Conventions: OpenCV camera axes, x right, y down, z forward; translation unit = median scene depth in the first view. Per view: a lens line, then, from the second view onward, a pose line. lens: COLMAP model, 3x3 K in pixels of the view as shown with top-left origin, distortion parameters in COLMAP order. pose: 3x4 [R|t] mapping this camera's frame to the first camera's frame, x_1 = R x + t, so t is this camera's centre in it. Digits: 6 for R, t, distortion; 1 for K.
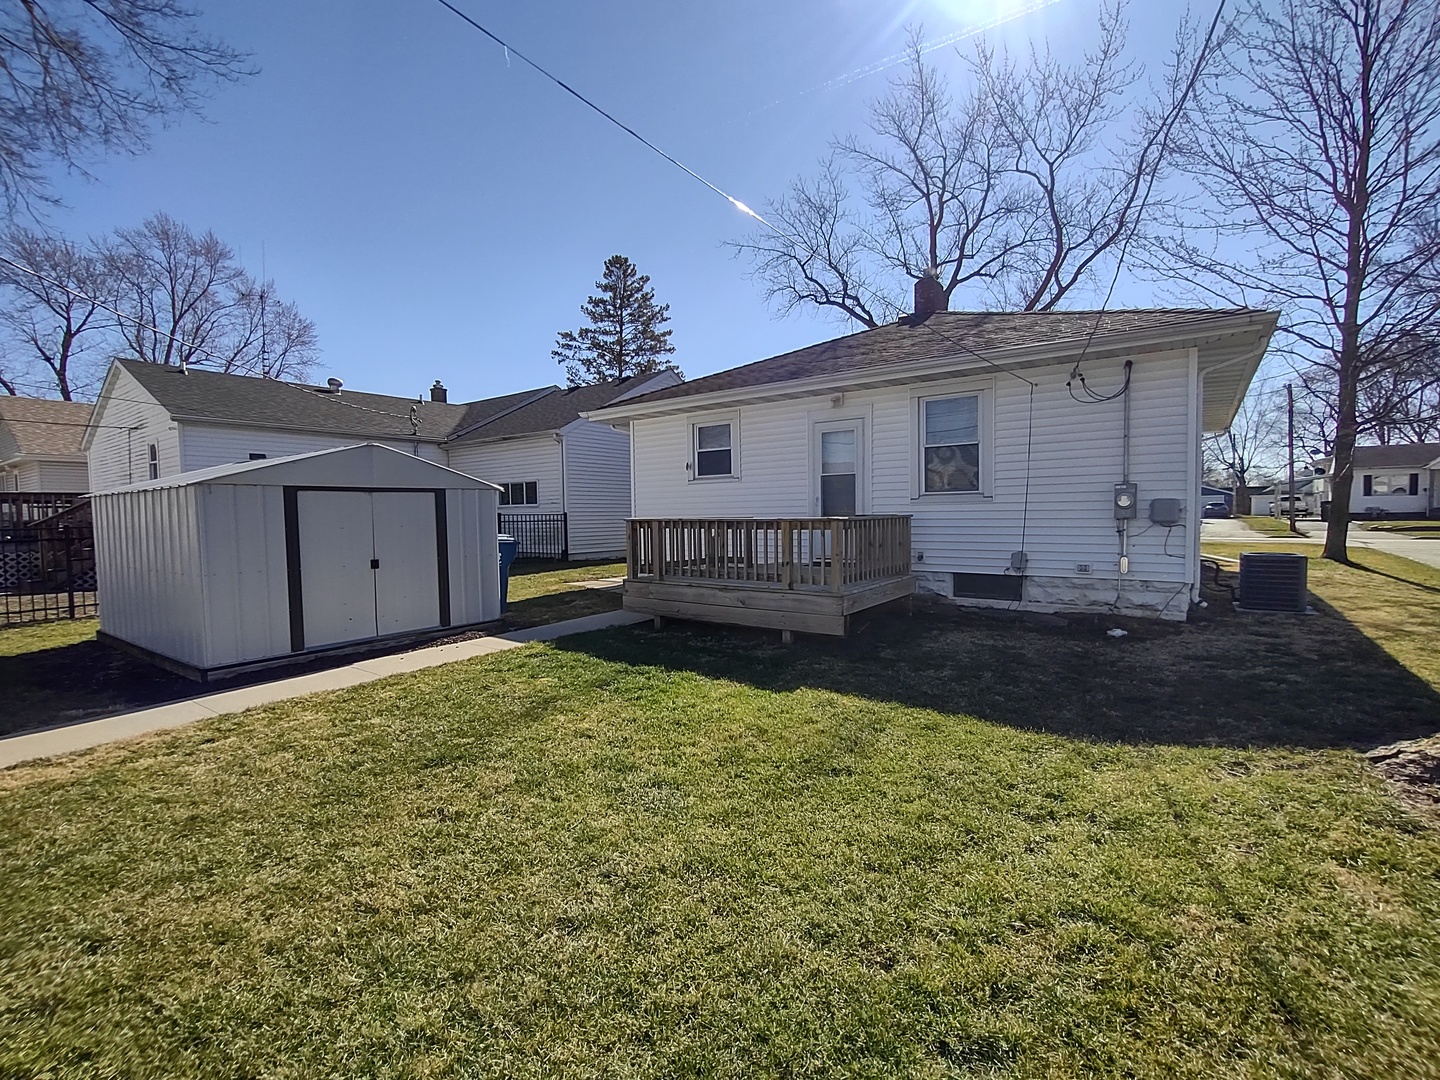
lens RADIAL K [[657.3, 0, 714.8], [0, 657.3, 539.5], [0, 0, 1]] dist [0.003441, -0.006772]
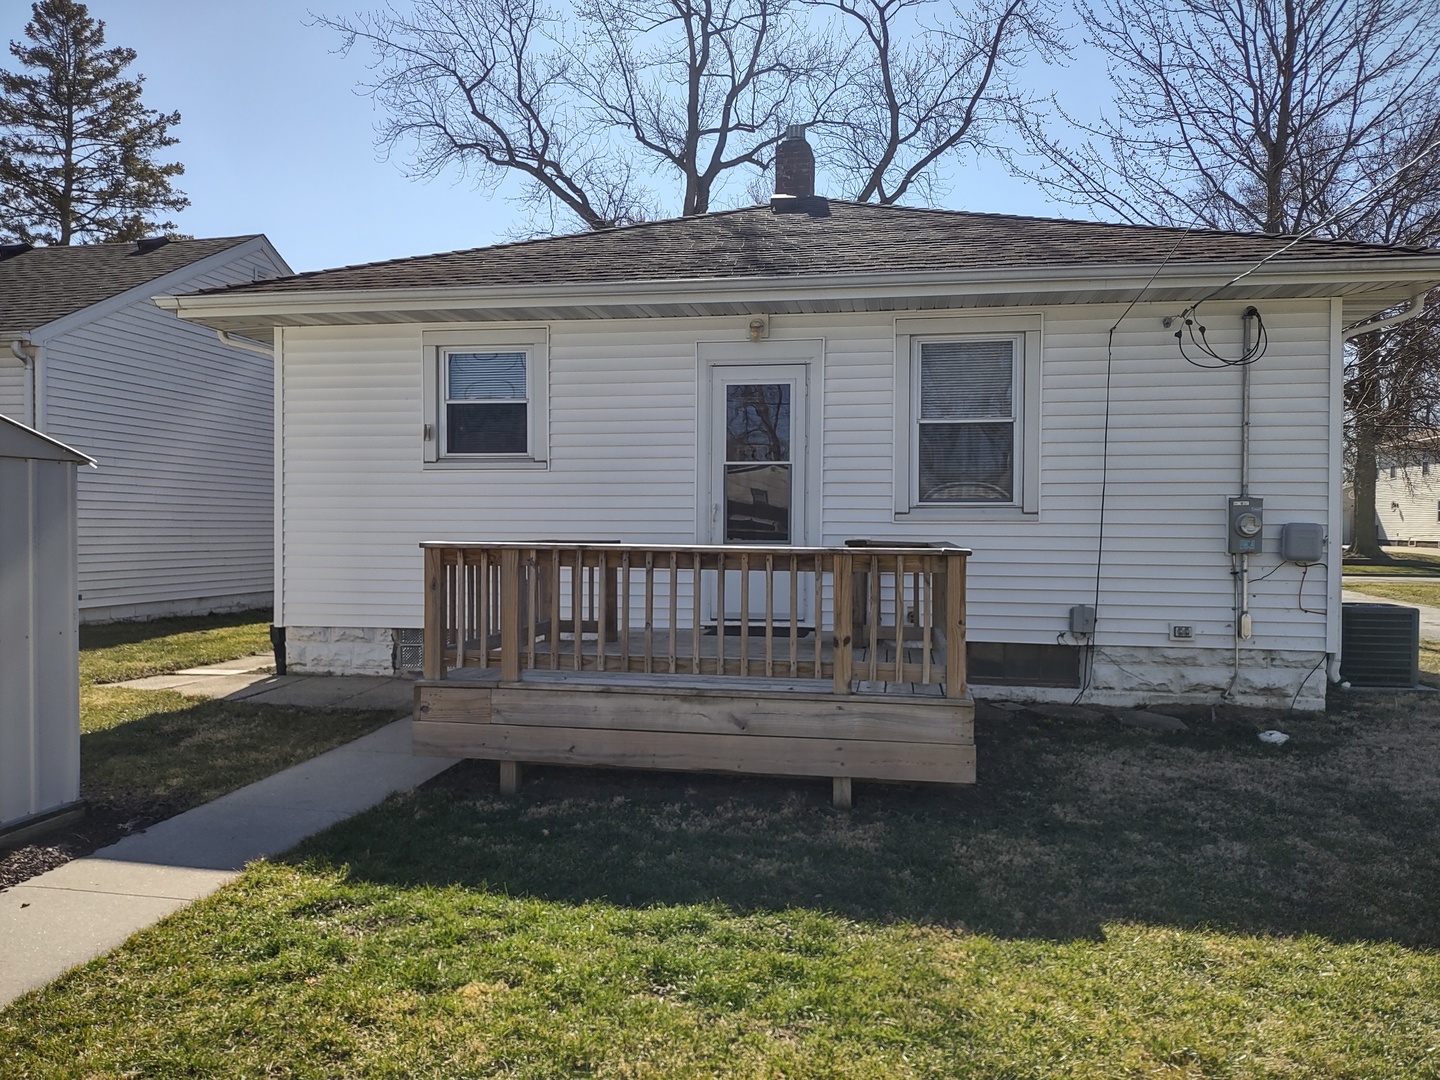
lens RADIAL K [[1078.7, 0, 726.7], [0, 1078.7, 532.1], [0, 0, 1]] dist [0.058468, -0.063544]
pose [[0.893684, 0.016606, 0.448389, -0.210060], [-0.000456, 0.999348, -0.036102, -0.009820], [-0.448696, 0.032059, 0.893109, 0.199271]]
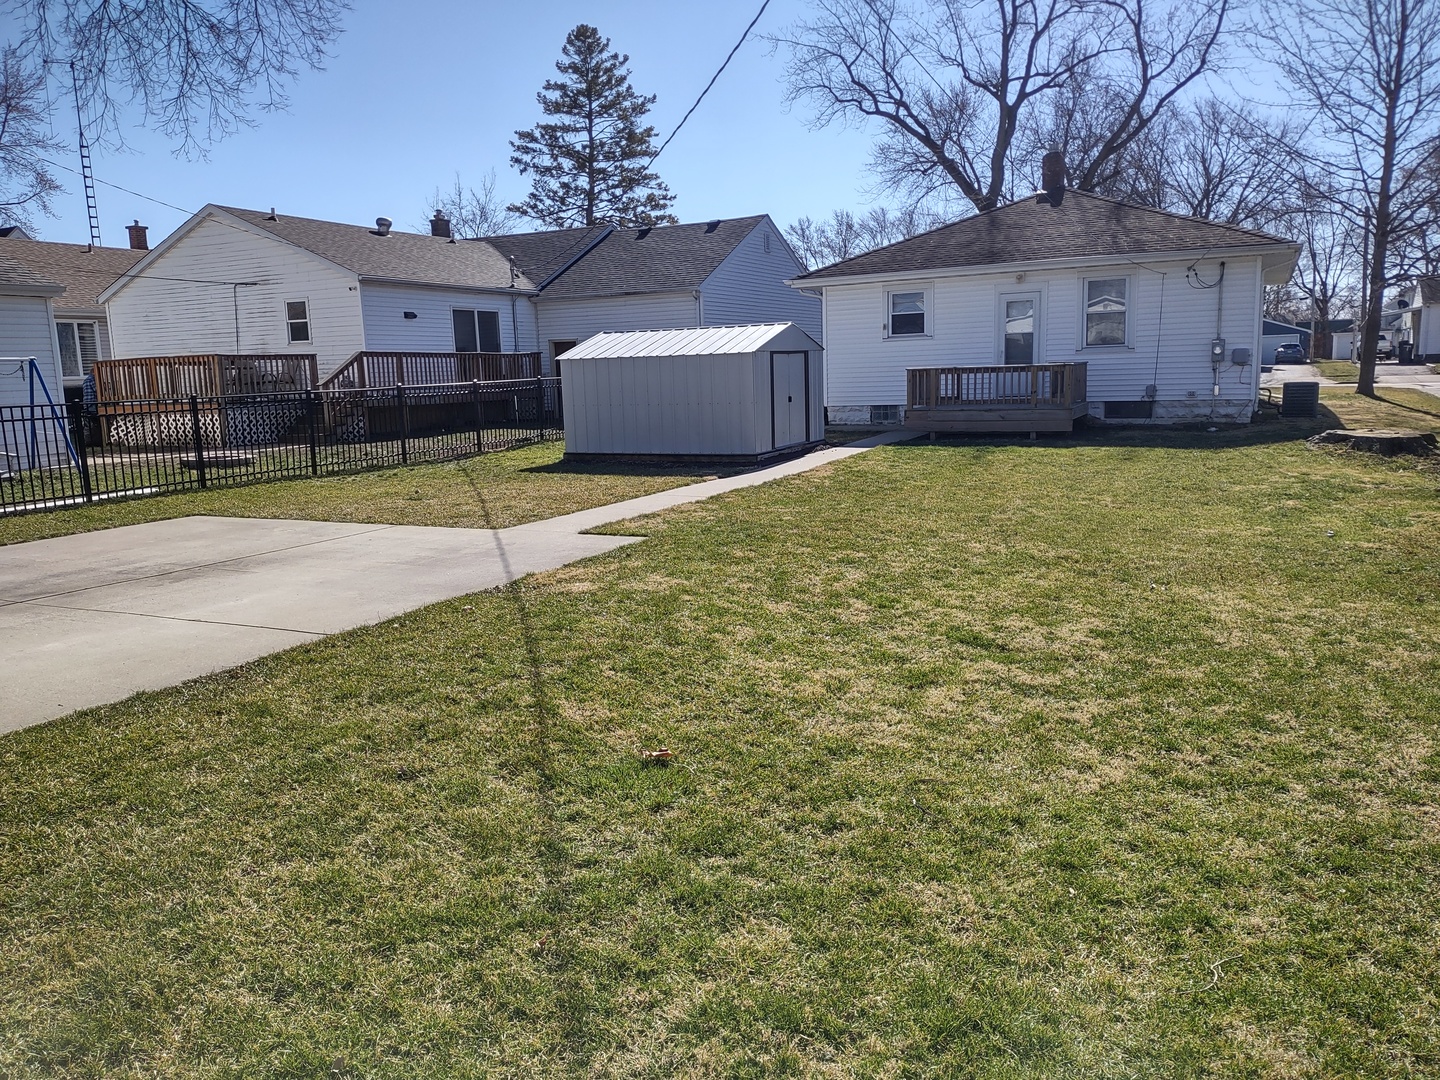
lens RADIAL K [[1078.7, 0, 726.7], [0, 1078.7, 532.1], [0, 0, 1]] dist [0.058468, -0.063544]
pose [[0.984494, -0.043000, 0.170064, -0.727720], [0.024326, 0.993589, 0.110402, 0.042379], [-0.173721, -0.104553, 0.979229, -1.021747]]
